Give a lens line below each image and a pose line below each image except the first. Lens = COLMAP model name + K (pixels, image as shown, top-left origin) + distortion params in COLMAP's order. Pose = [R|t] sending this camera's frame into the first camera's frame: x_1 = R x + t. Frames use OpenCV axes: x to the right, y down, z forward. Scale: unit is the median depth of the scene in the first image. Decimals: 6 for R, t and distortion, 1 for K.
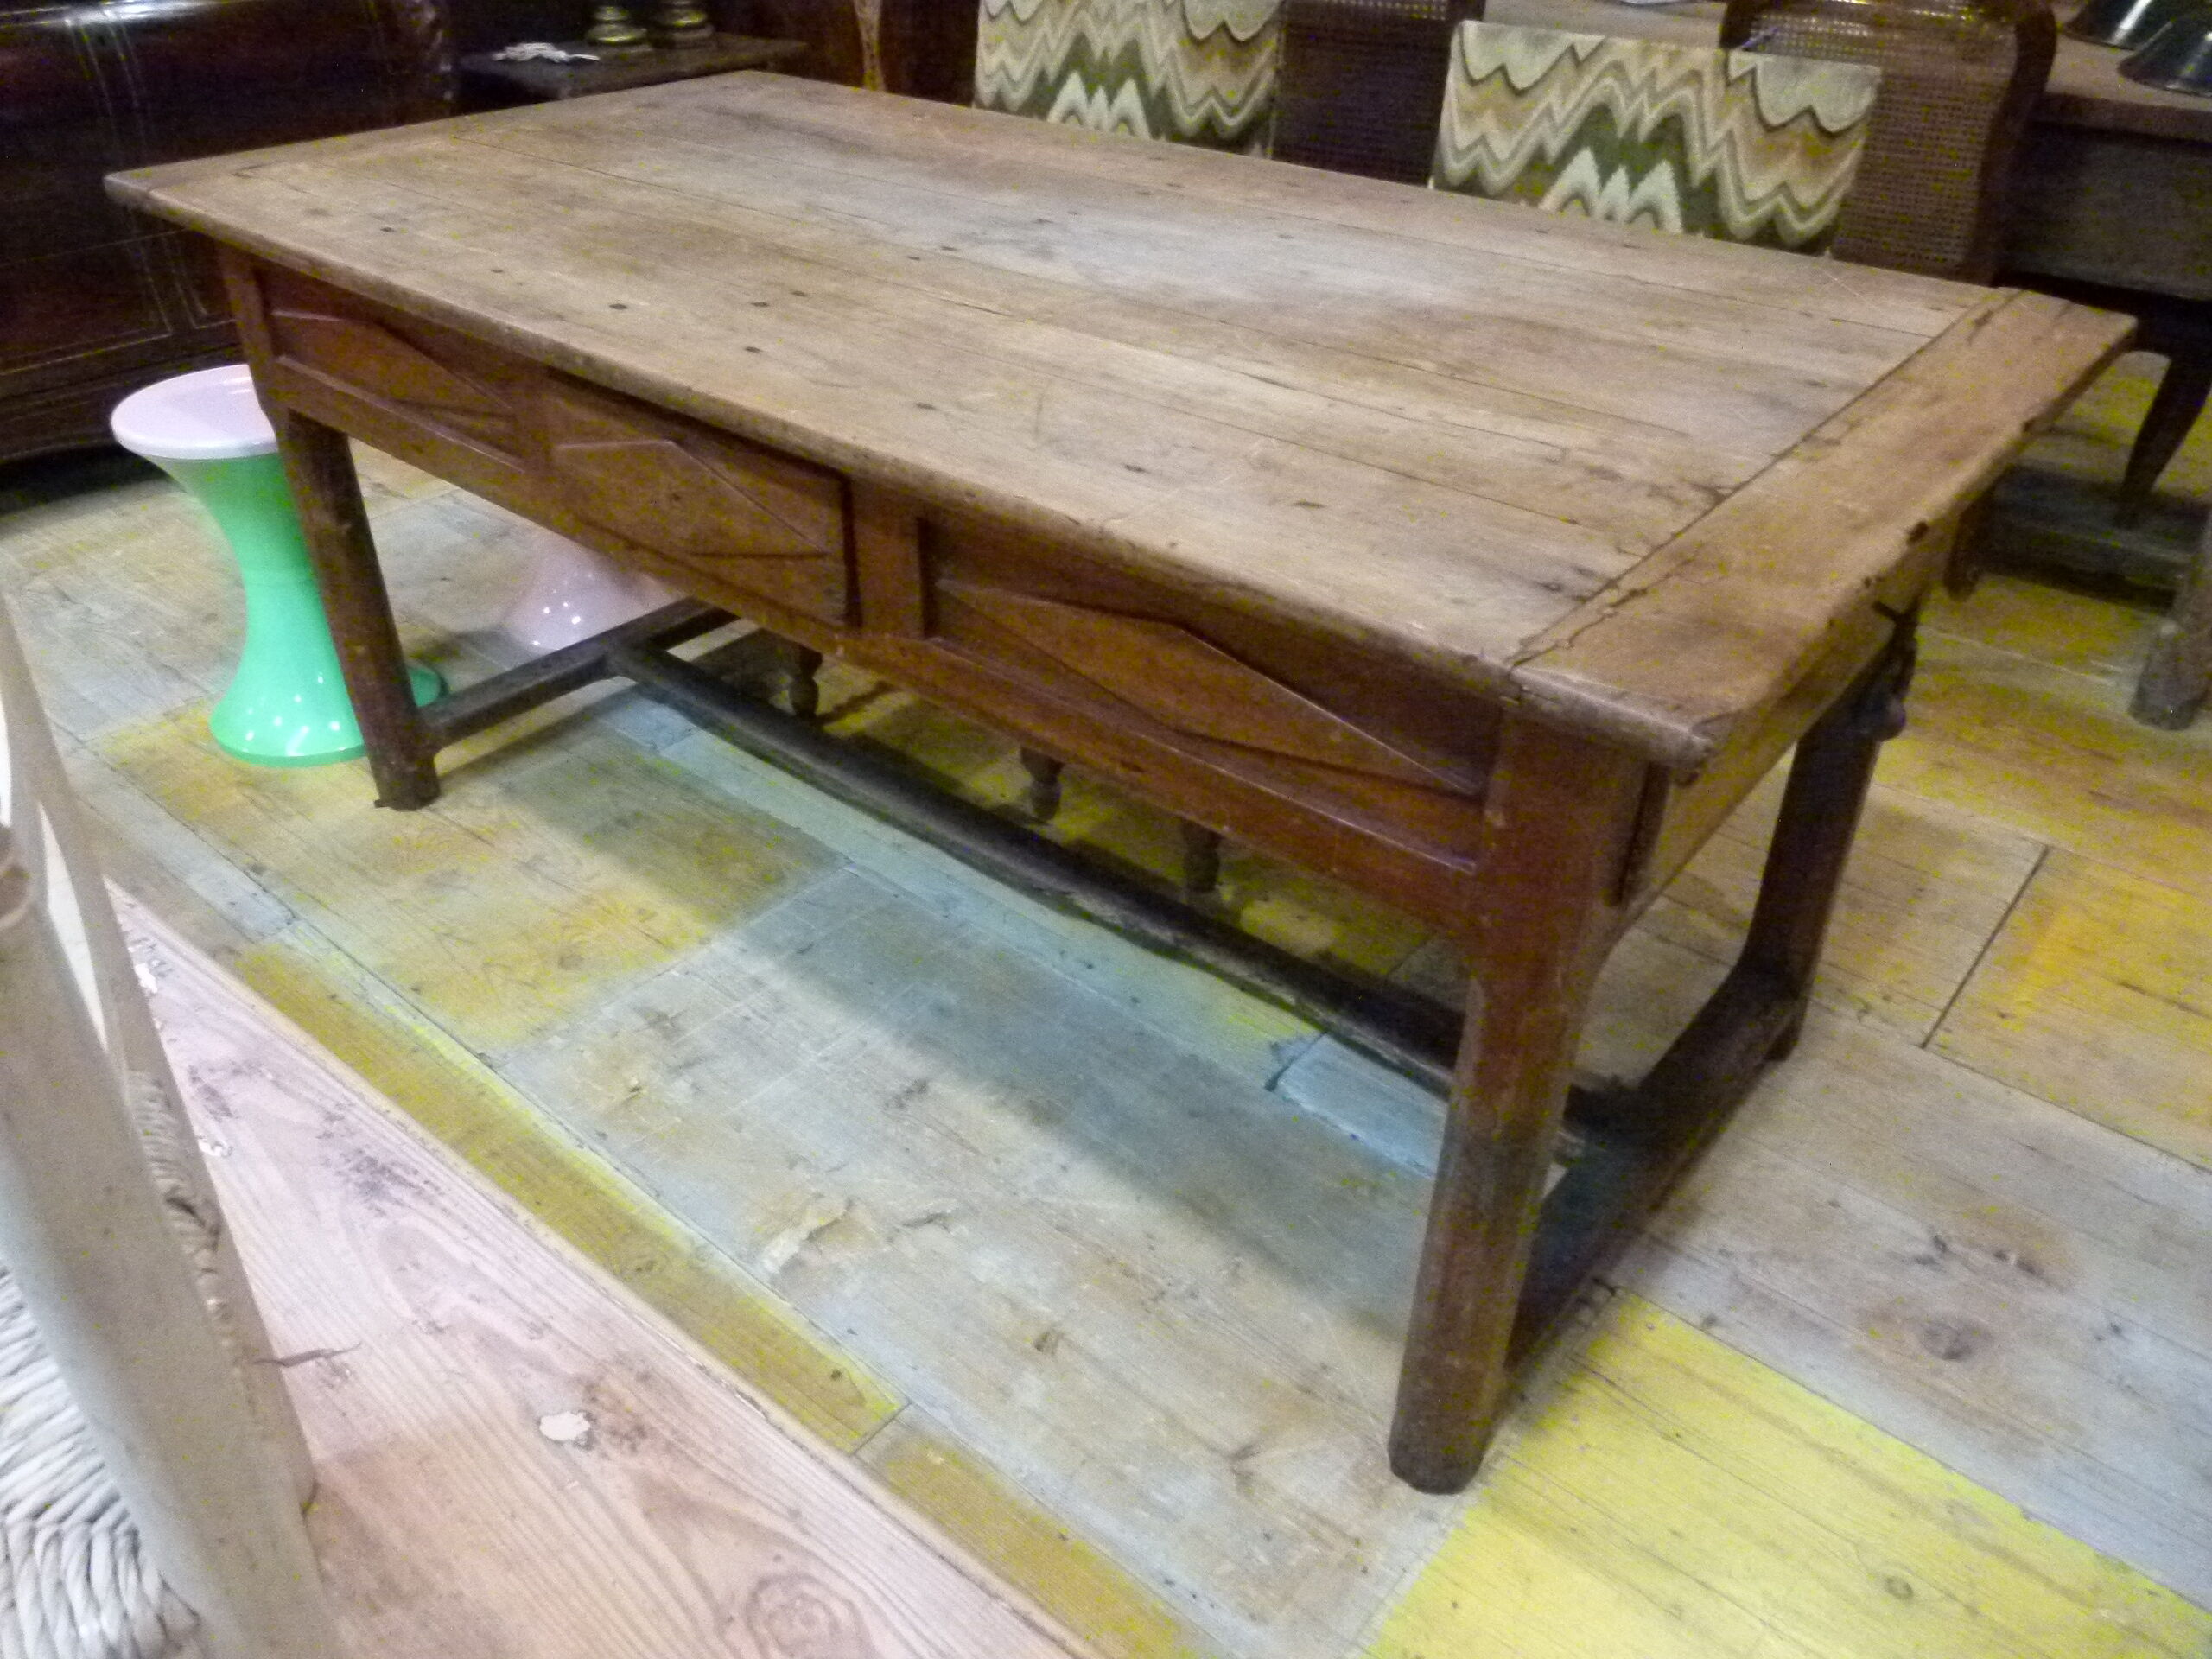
lens RADIAL K [[1651.1, 0, 1105.0], [0, 1651.1, 839.0], [0, 0, 1]] dist [-0.028412, 0.005776]
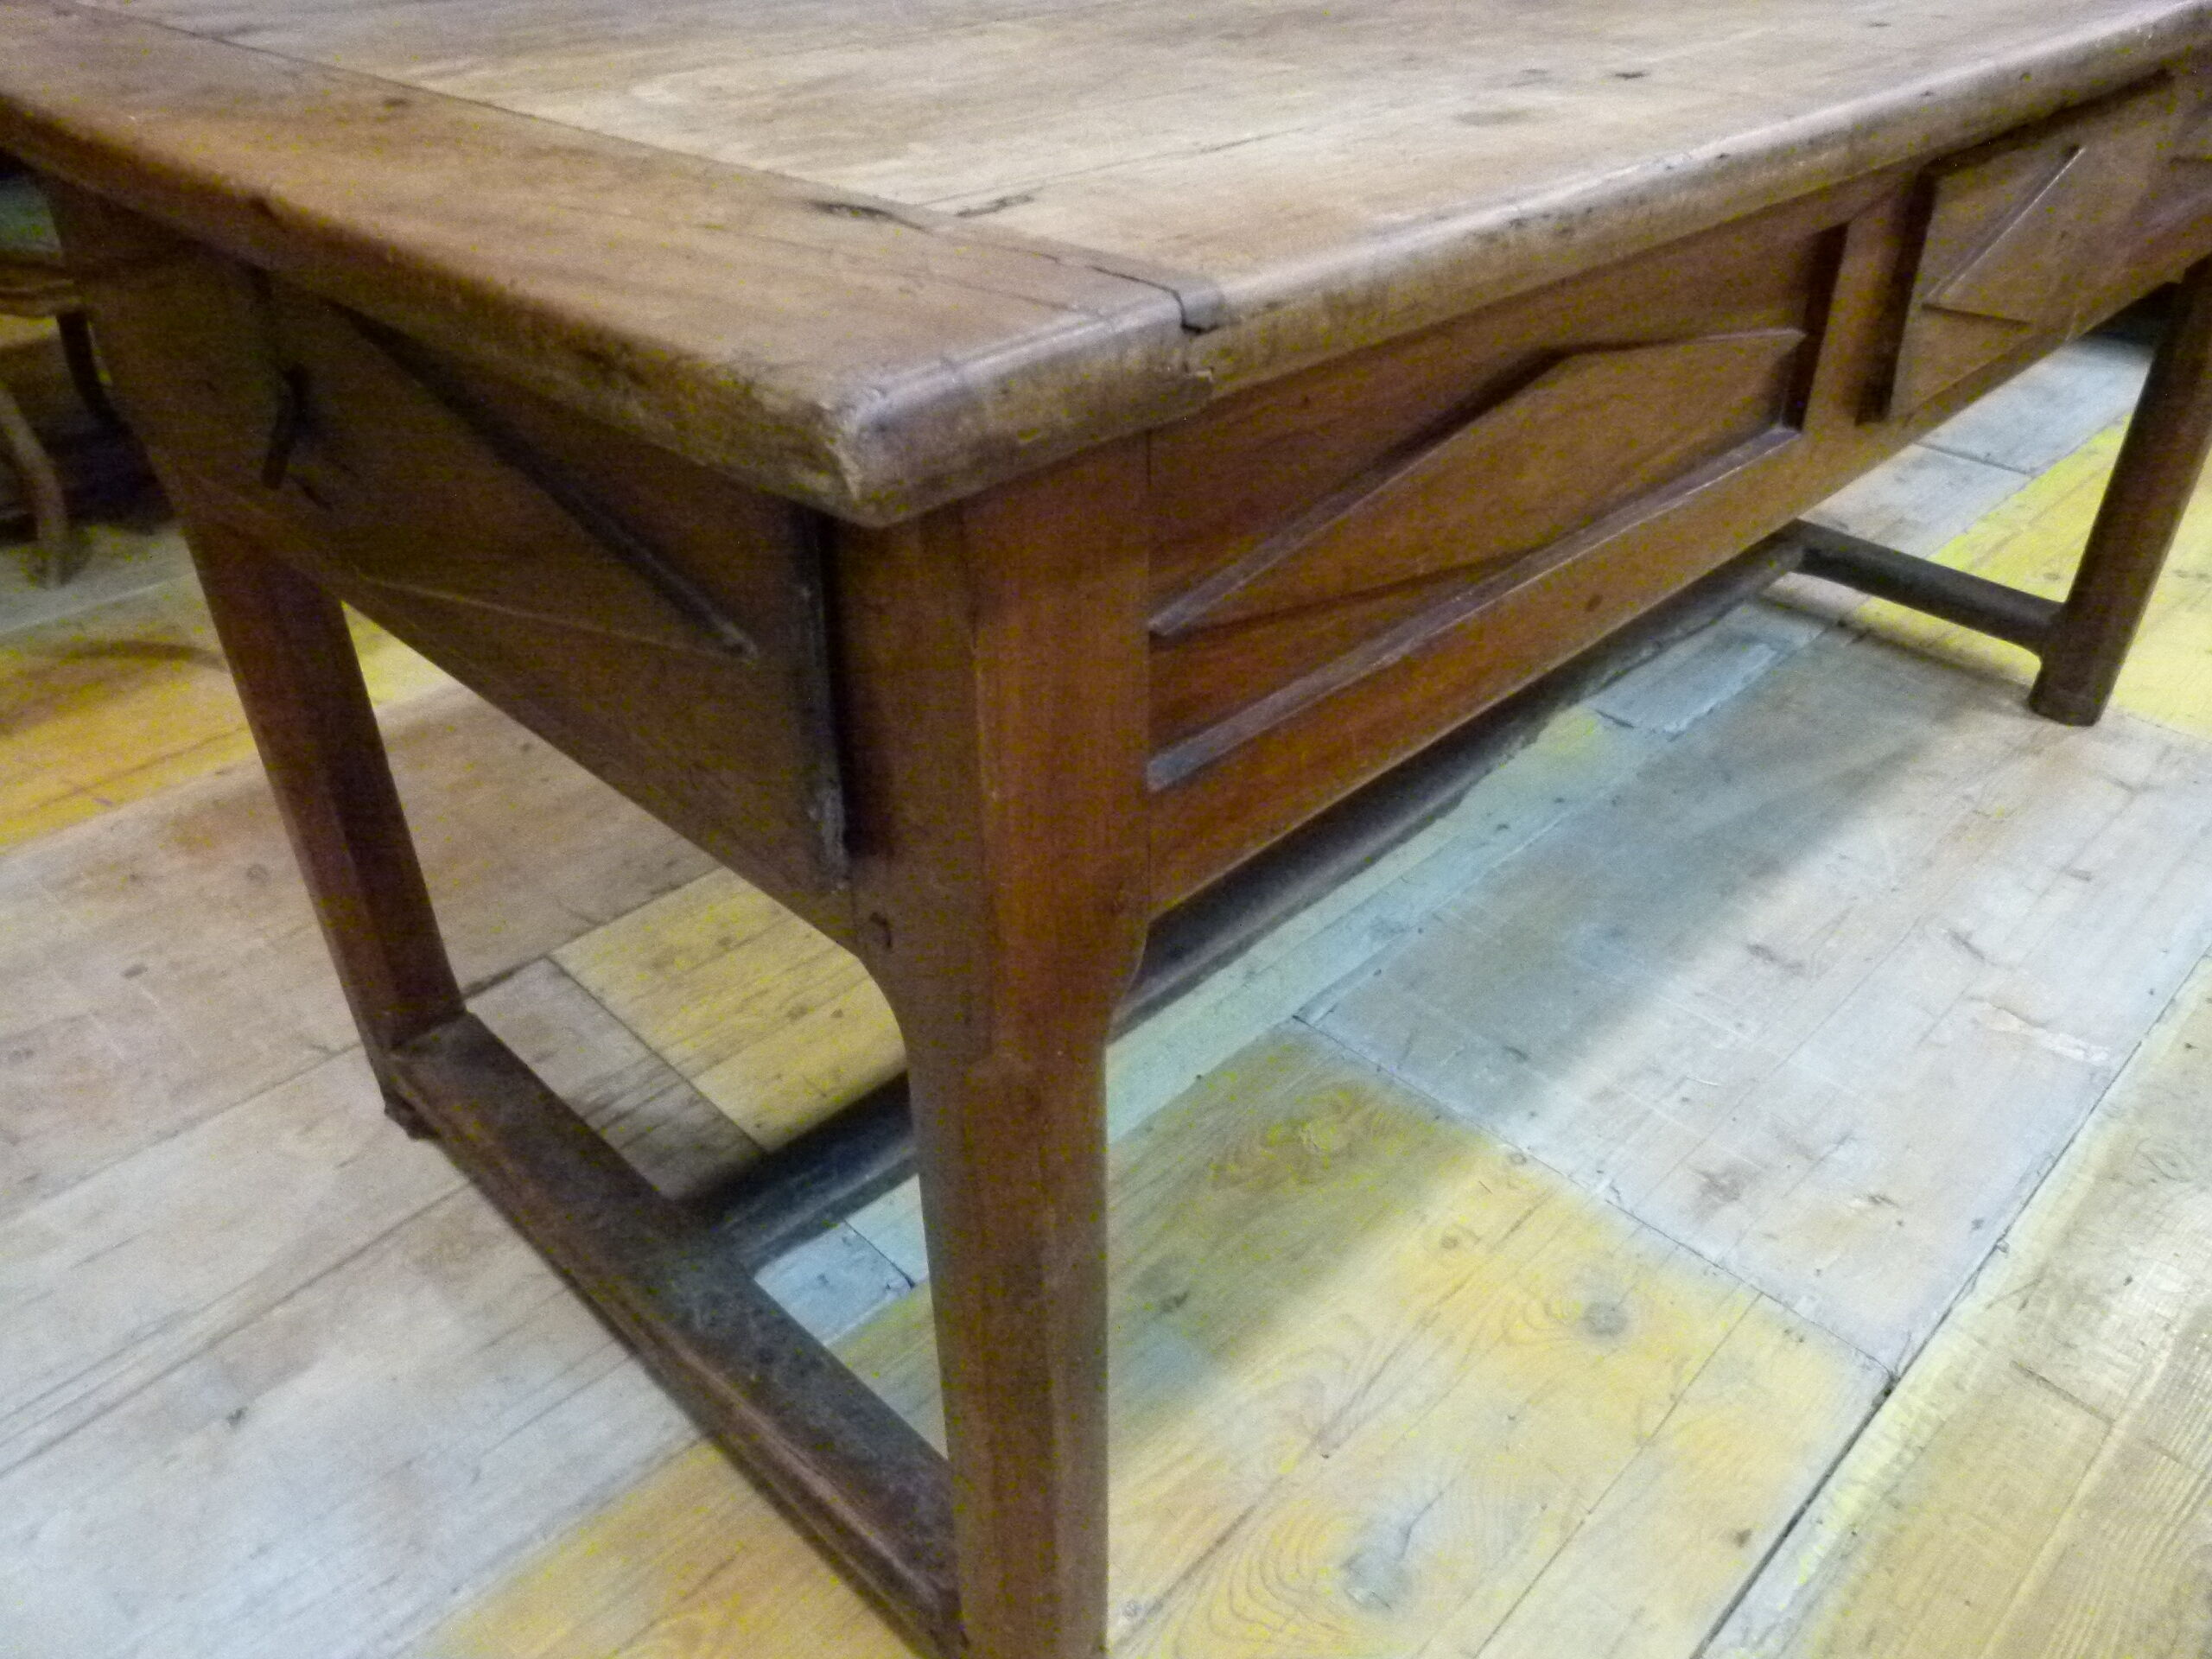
lens RADIAL K [[1651.1, 0, 1098.6], [0, 1651.1, 829.8], [0, 0, 1]] dist [-0.028412, 0.005776]
pose [[0.087652, -0.567519, 0.818681, -0.734937], [0.563279, 0.706077, 0.429153, -0.409176], [-0.821604, 0.423530, 0.381561, 0.868492]]
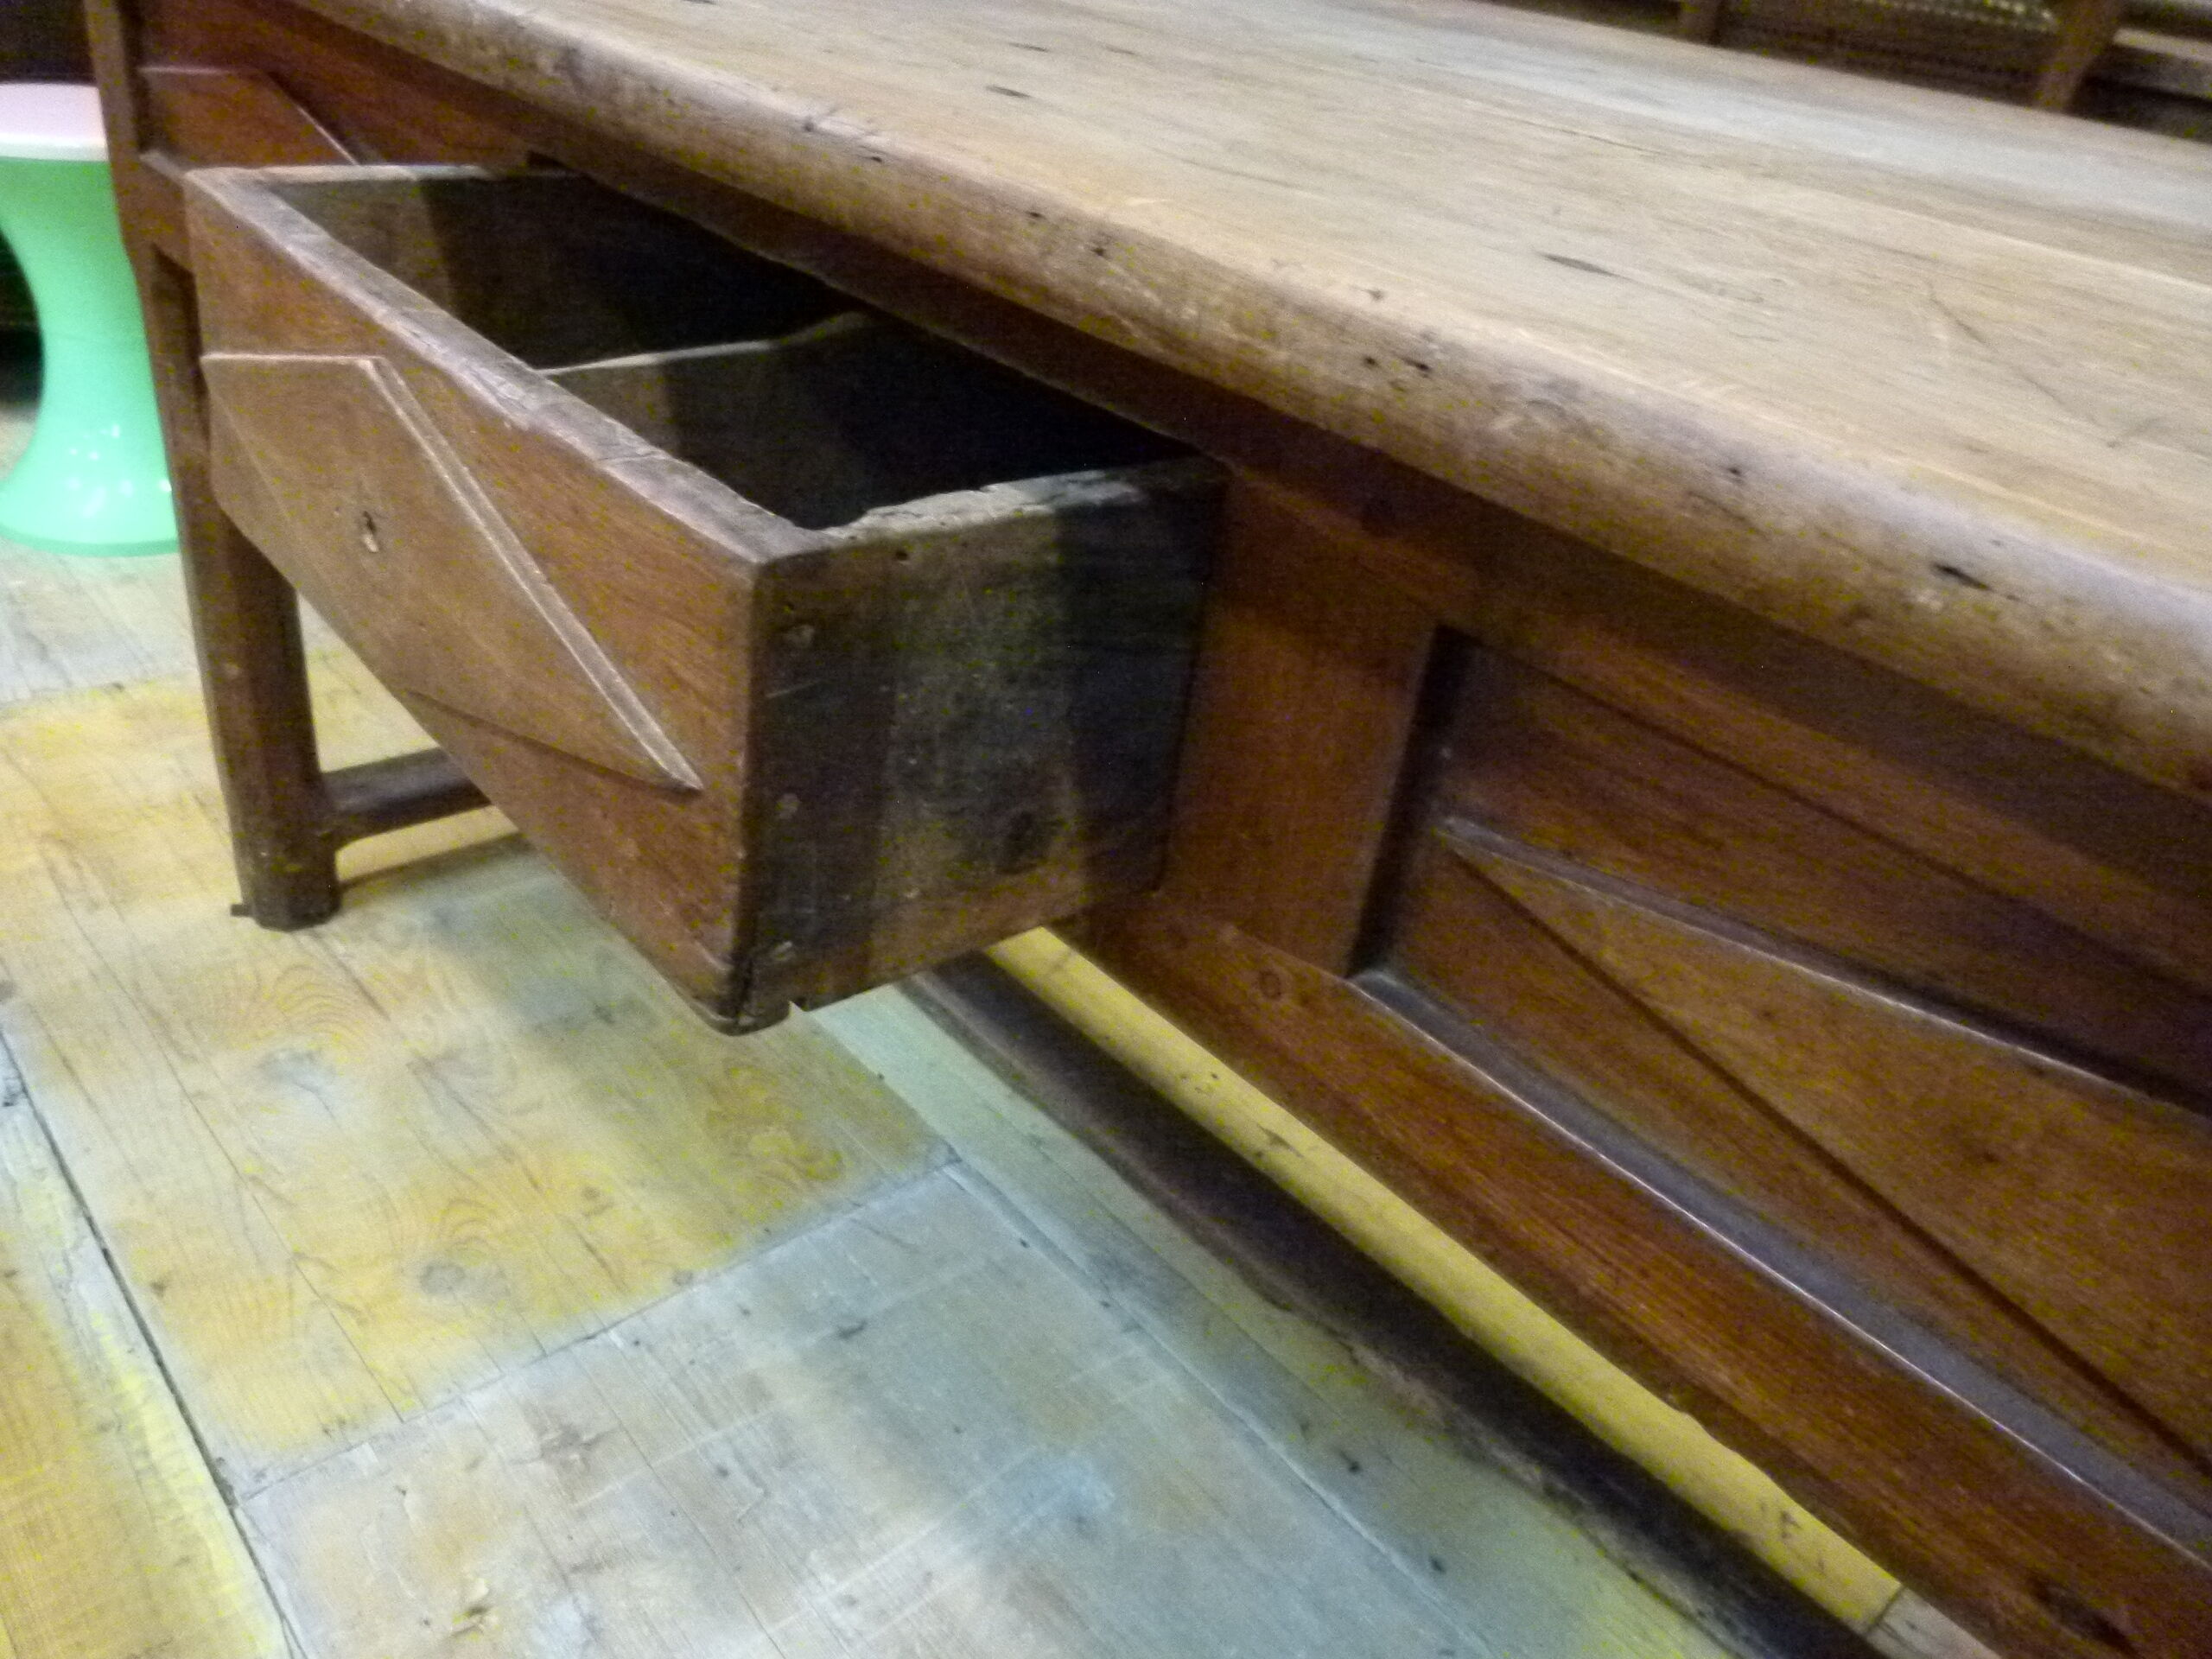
lens RADIAL K [[1651.1, 0, 1107.6], [0, 1651.1, 834.3], [0, 0, 1]] dist [-0.028412, 0.005776]
pose [[0.983076, 0.175230, -0.053449, -0.099498], [-0.178462, 0.981910, -0.063270, -0.081226], [0.041395, 0.071738, 0.996564, 0.447934]]
